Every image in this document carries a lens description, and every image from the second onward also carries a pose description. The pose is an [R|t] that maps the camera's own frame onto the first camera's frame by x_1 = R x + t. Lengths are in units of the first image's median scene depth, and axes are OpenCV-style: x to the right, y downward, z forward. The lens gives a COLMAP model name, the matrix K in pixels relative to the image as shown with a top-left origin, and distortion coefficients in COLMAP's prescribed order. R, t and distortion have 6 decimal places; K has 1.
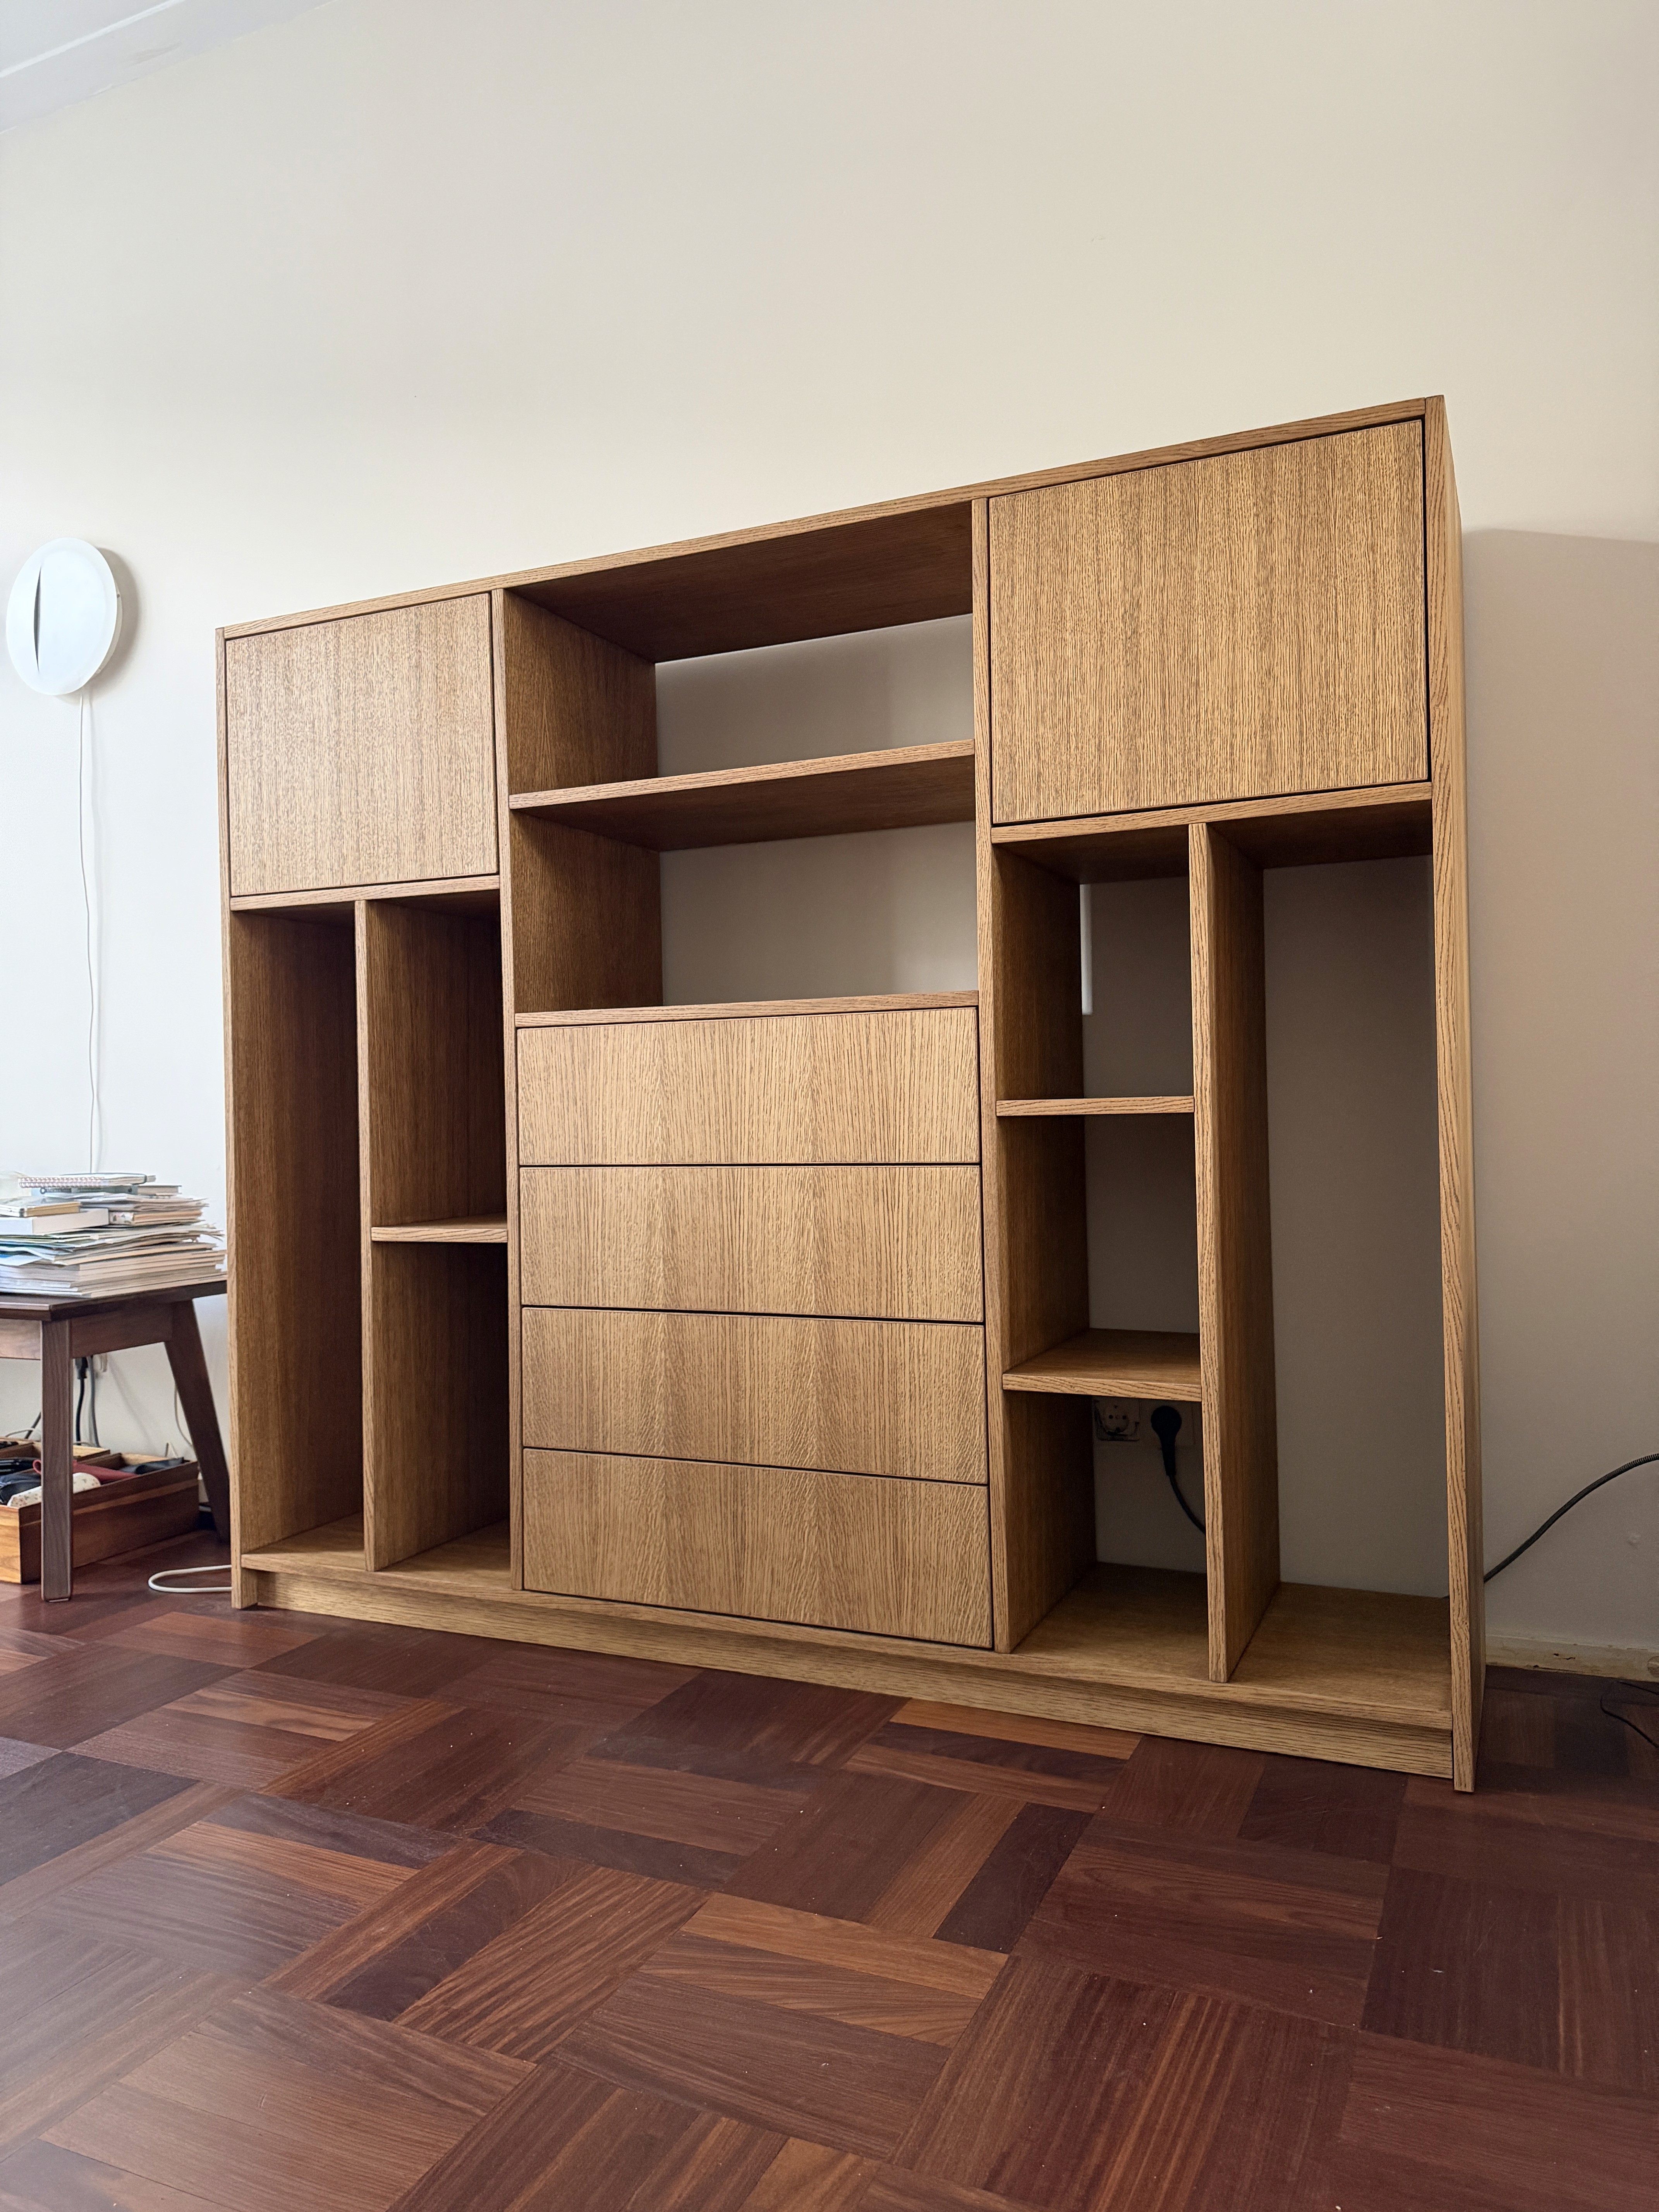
lens RADIAL K [[1571.0, 0, 836.9], [0, 1571.0, 1108.6], [0, 0, 1]] dist [0.013149, -0.004048]
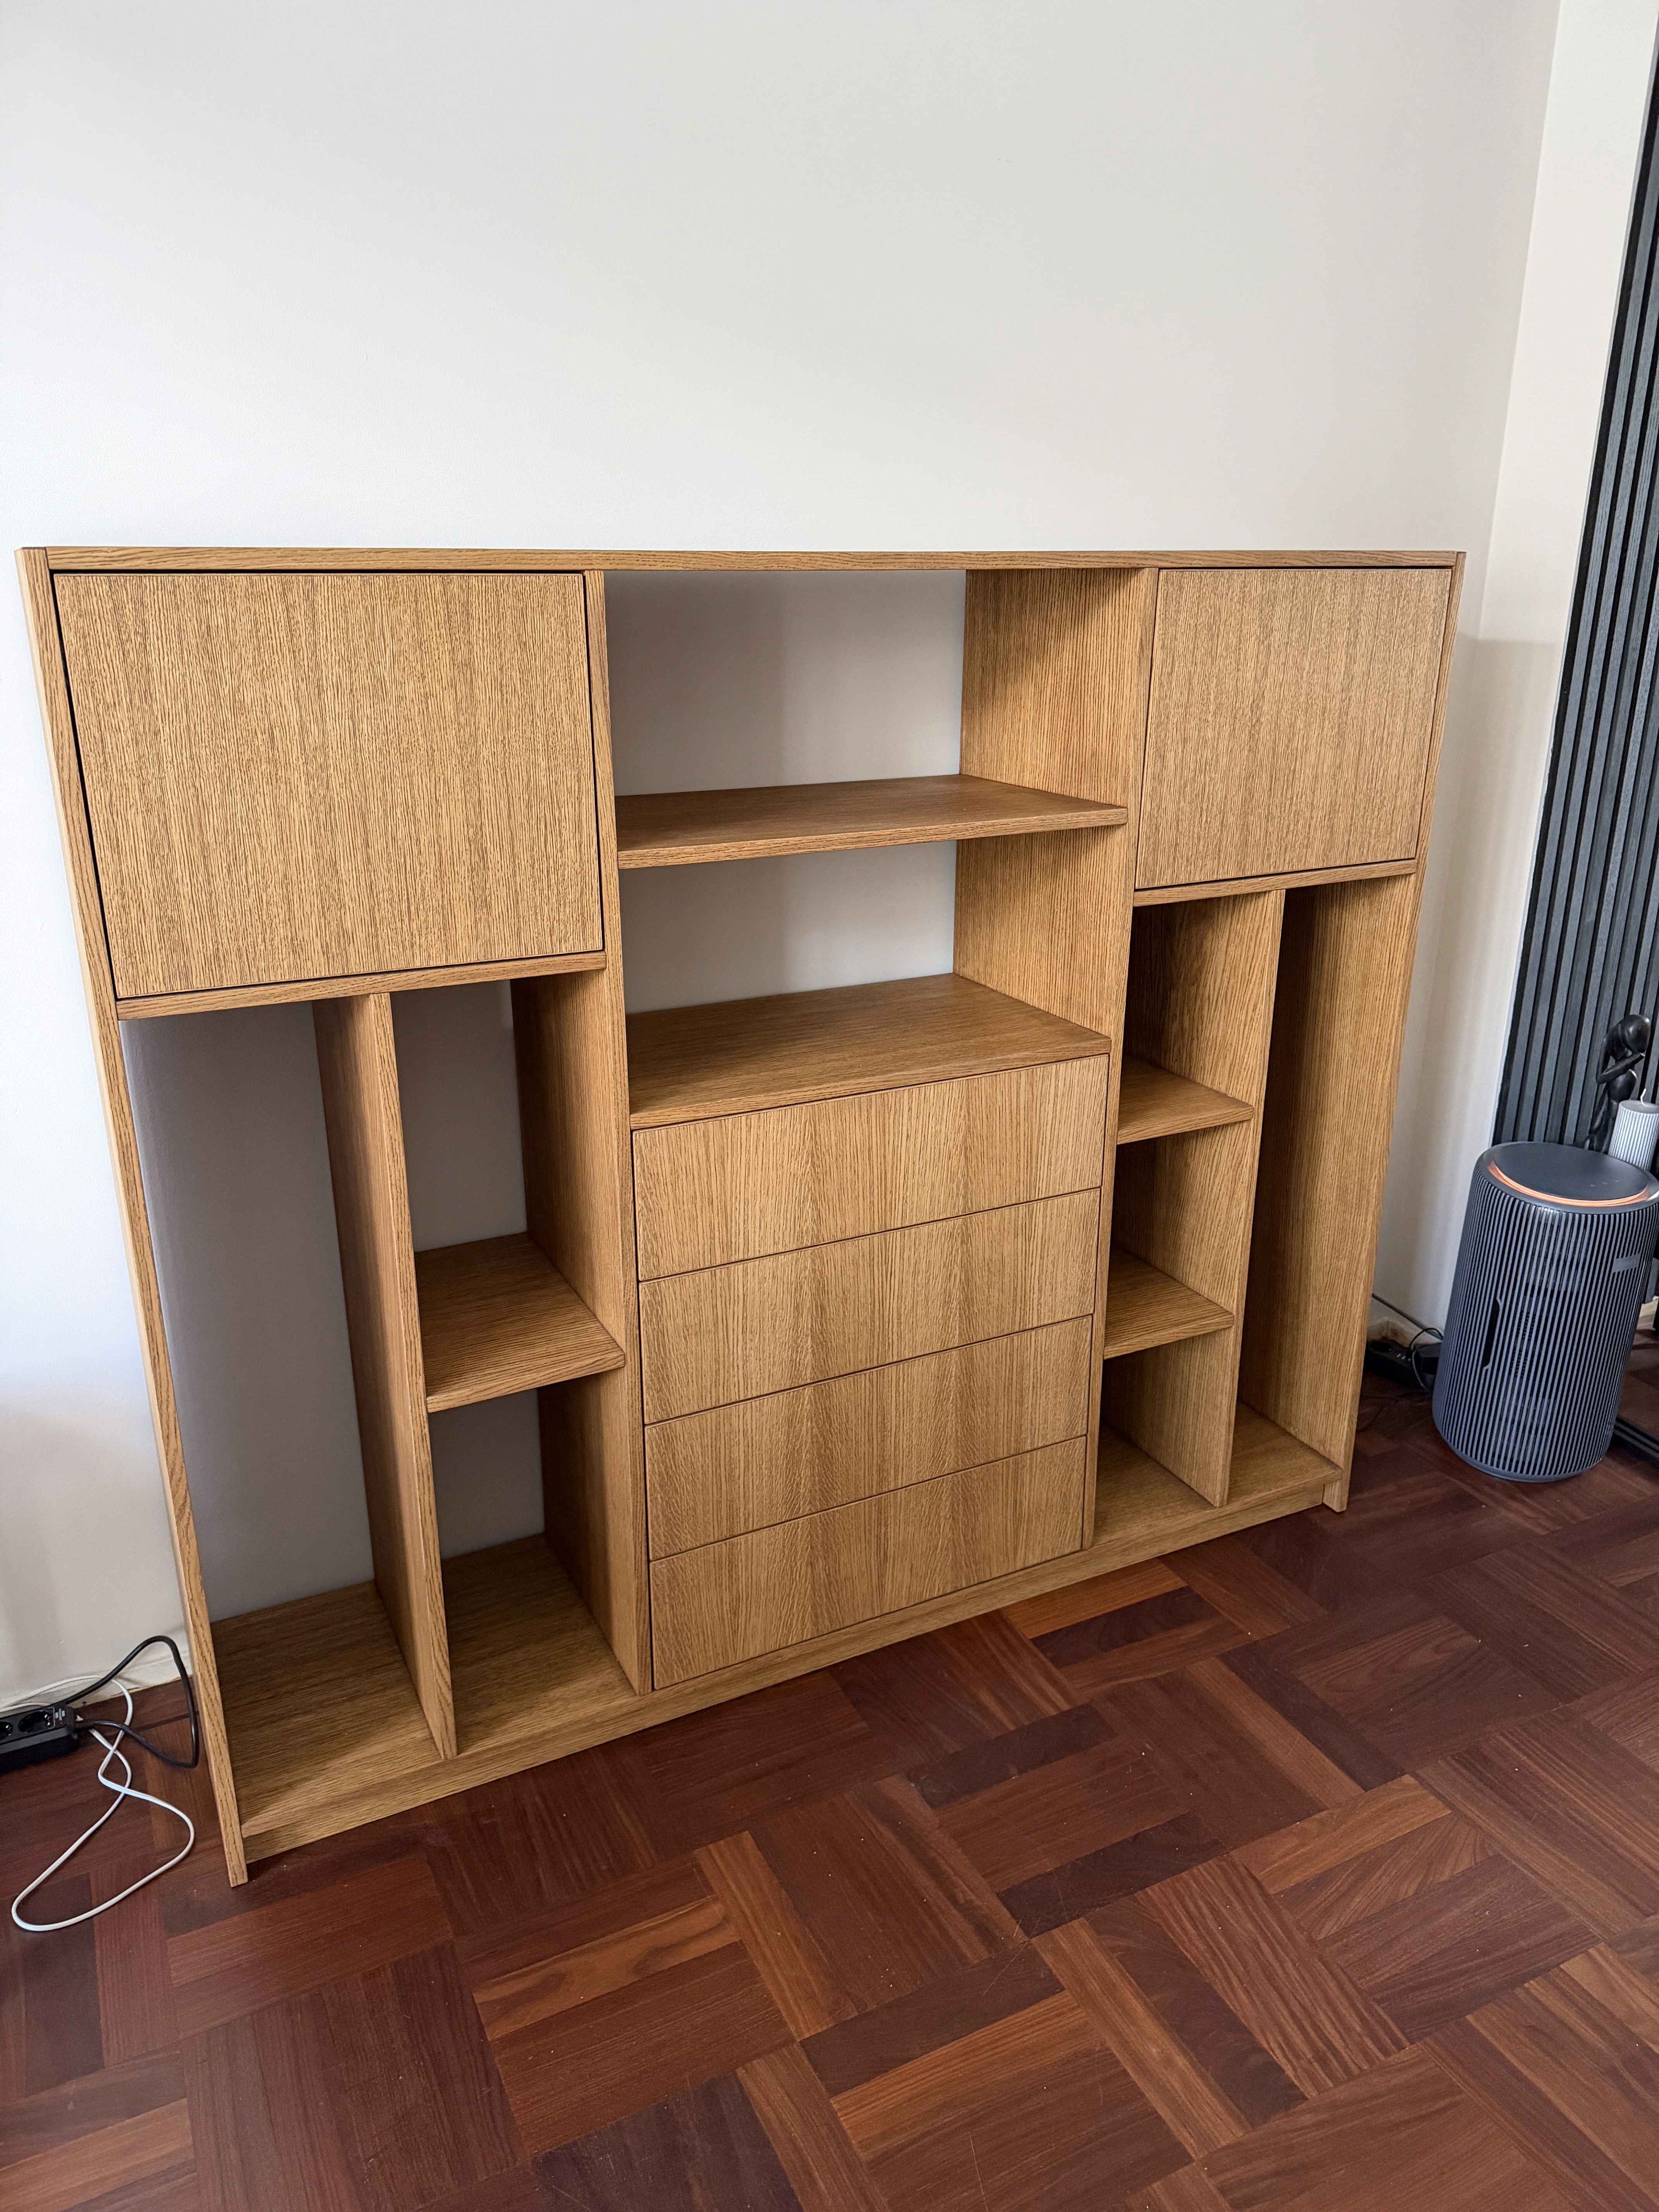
lens RADIAL K [[1571.0, 0, 833.3], [0, 1571.0, 1108.4], [0, 0, 1]] dist [0.013149, -0.004048]
pose [[0.628945, -0.236742, 0.740528, -0.813547], [-0.016408, 0.948254, 0.317087, -0.355802], [-0.777277, -0.211581, 0.592515, 0.467171]]
